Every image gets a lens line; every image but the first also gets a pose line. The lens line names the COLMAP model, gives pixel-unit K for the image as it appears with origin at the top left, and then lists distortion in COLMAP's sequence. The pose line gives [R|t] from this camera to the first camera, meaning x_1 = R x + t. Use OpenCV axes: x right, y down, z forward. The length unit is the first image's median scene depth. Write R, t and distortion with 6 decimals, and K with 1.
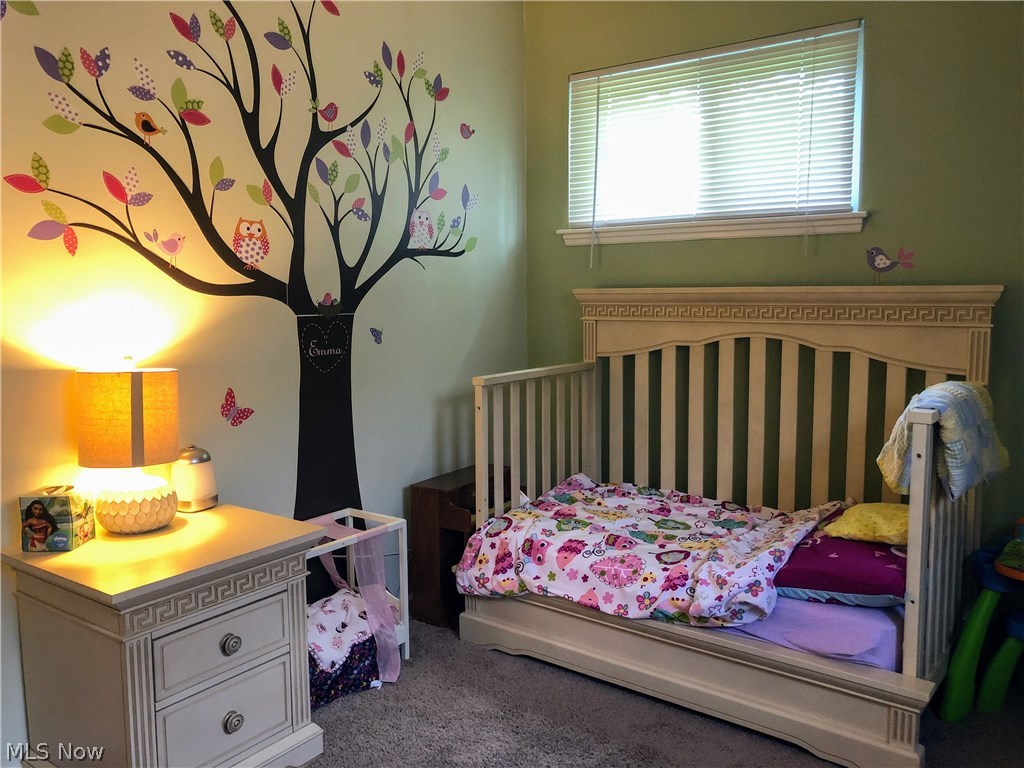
lens RADIAL K [[826.2, 0, 512.0], [0, 826.2, 384.0], [0, 0, 1]] dist [0.004801, 0.002298]
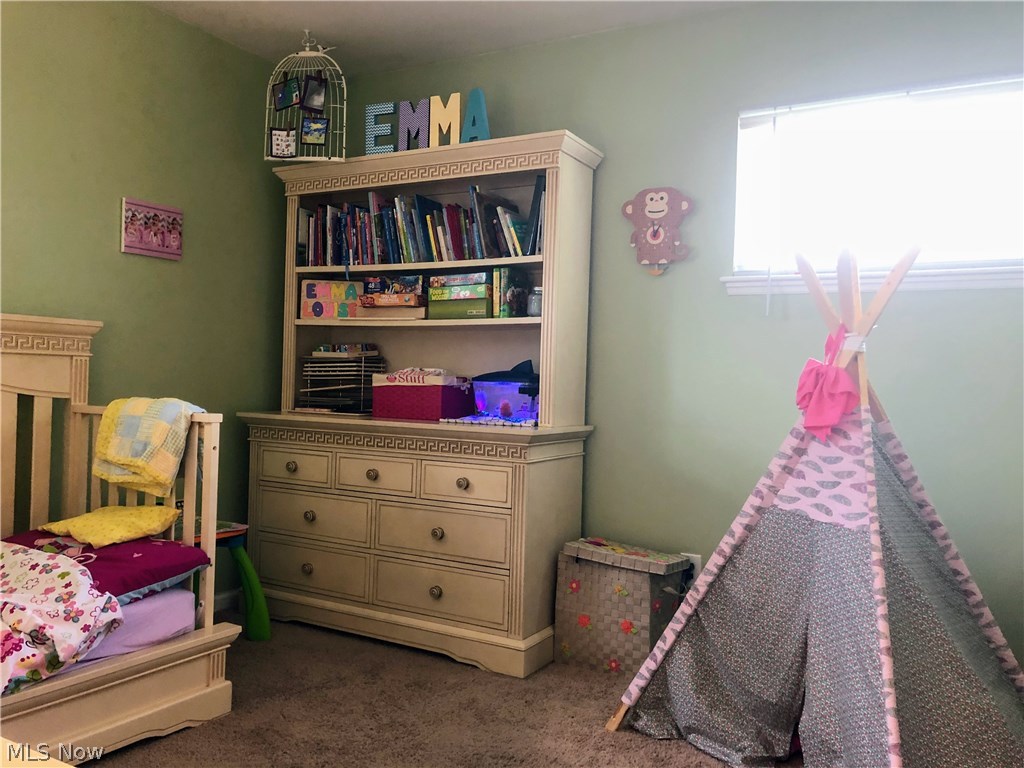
lens RADIAL K [[826.2, 0, 512.0], [0, 826.2, 384.0], [0, 0, 1]] dist [0.004801, 0.002298]
pose [[-0.141687, 0.008447, 0.989875, -0.756220], [0.081851, 0.996639, 0.003211, 0.018743], [-0.986522, 0.081477, -0.141903, 0.638315]]
